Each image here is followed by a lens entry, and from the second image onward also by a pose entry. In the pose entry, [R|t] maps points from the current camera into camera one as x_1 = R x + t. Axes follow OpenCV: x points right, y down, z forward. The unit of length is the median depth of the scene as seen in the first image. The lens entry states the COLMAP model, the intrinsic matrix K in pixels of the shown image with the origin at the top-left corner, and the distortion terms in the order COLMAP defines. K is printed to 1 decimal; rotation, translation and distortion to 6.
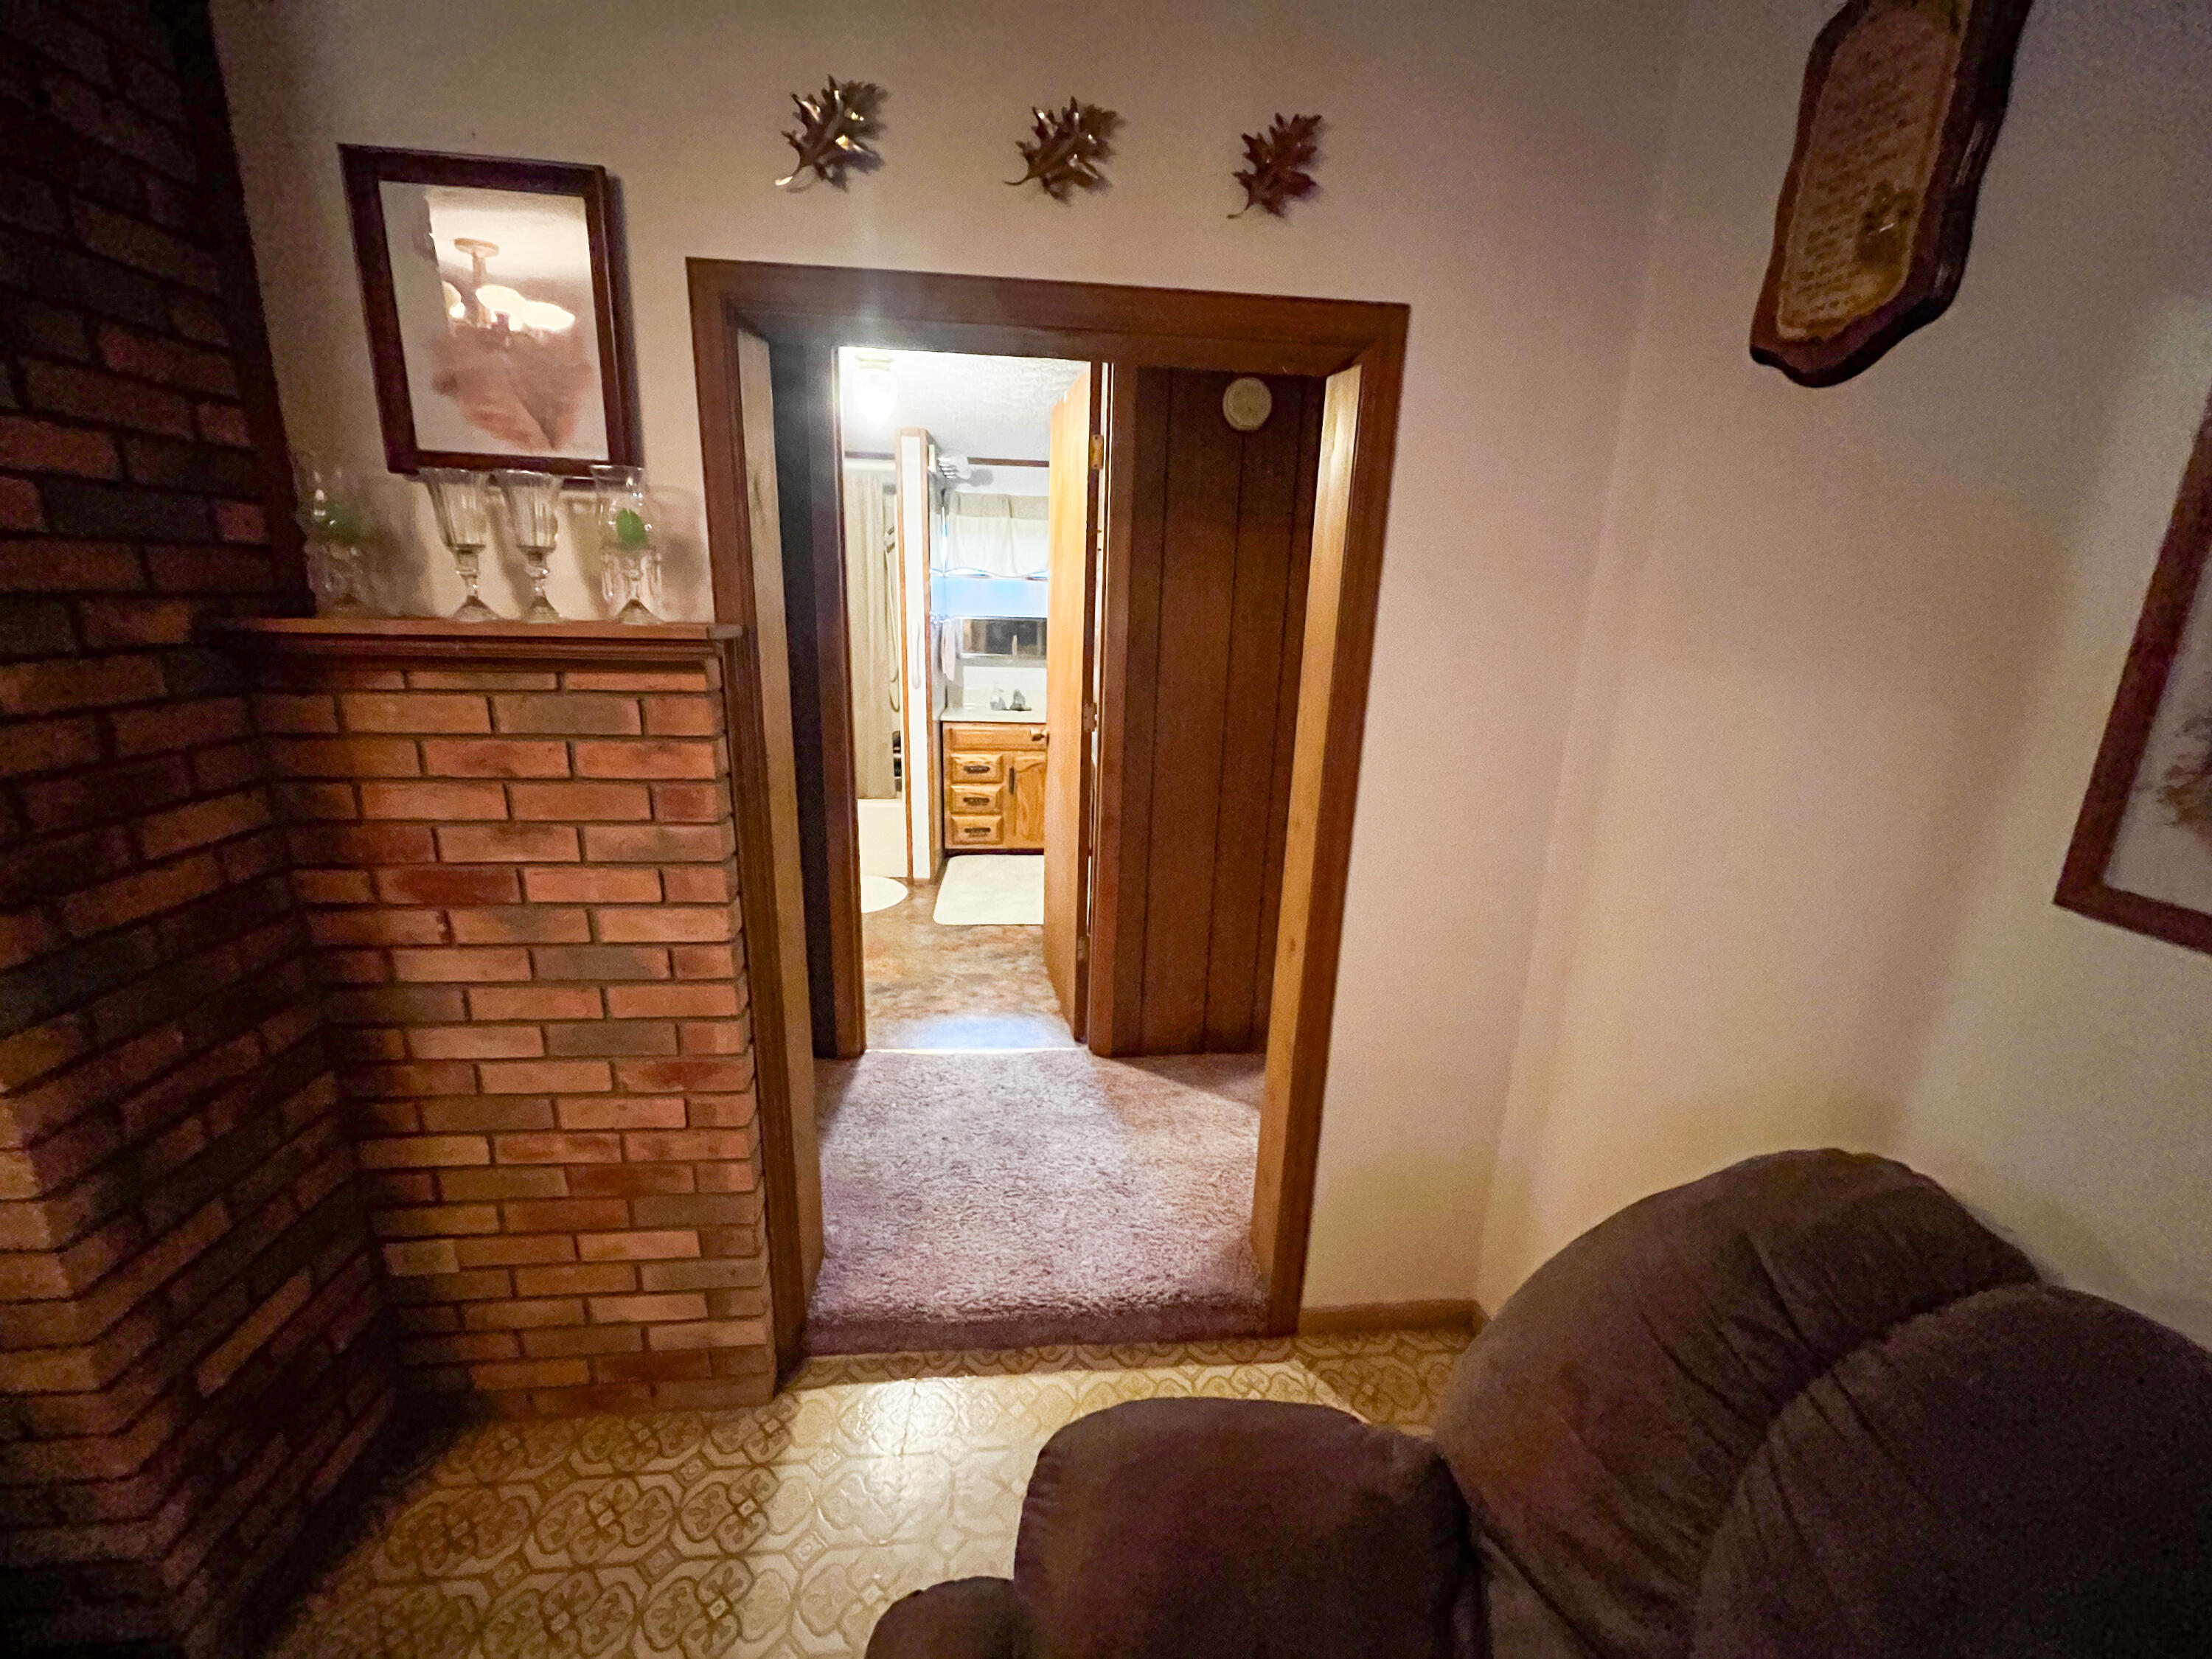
lens RADIAL K [[897.2, 0, 1103.8], [0, 897.2, 828.2], [0, 0, 1]] dist [-0.004276, 0.001738]
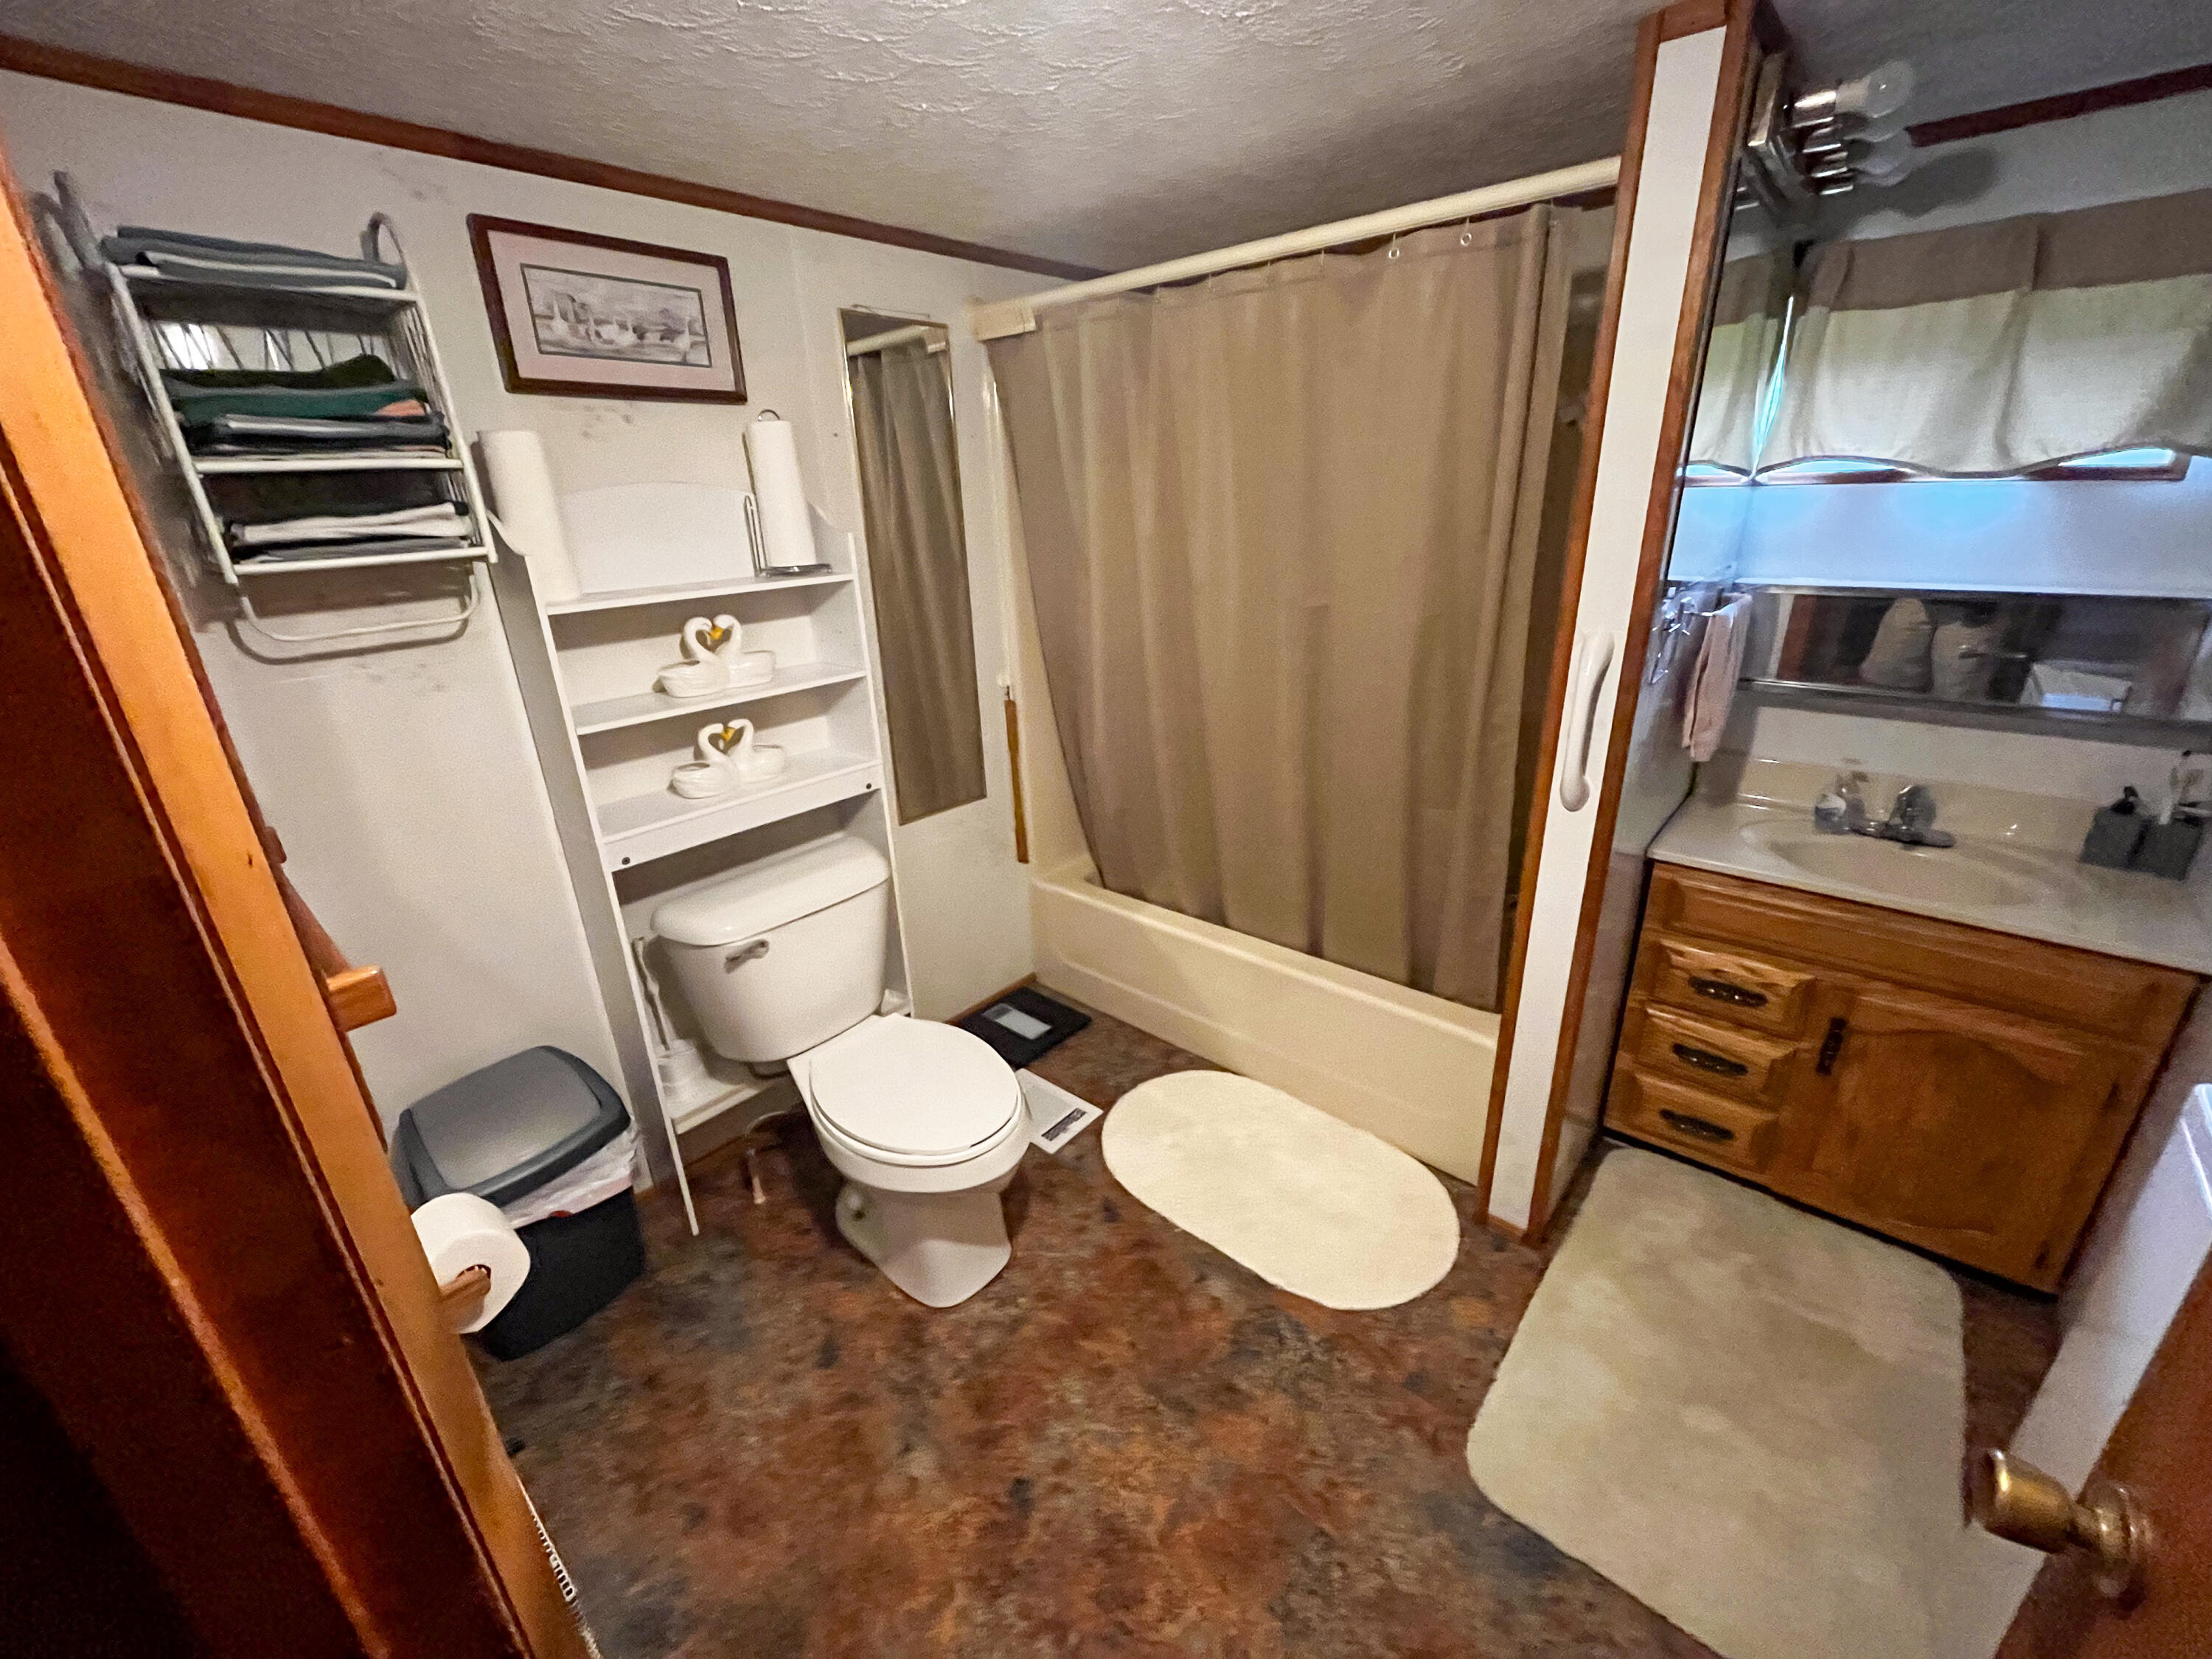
lens RADIAL K [[897.2, 0, 1099.3], [0, 897.2, 824.1], [0, 0, 1]] dist [-0.004276, 0.001738]
pose [[0.687460, 0.204699, -0.696776, -0.071781], [-0.130720, 0.978661, 0.158540, -0.162508], [0.714361, -0.017907, 0.699549, 0.526810]]
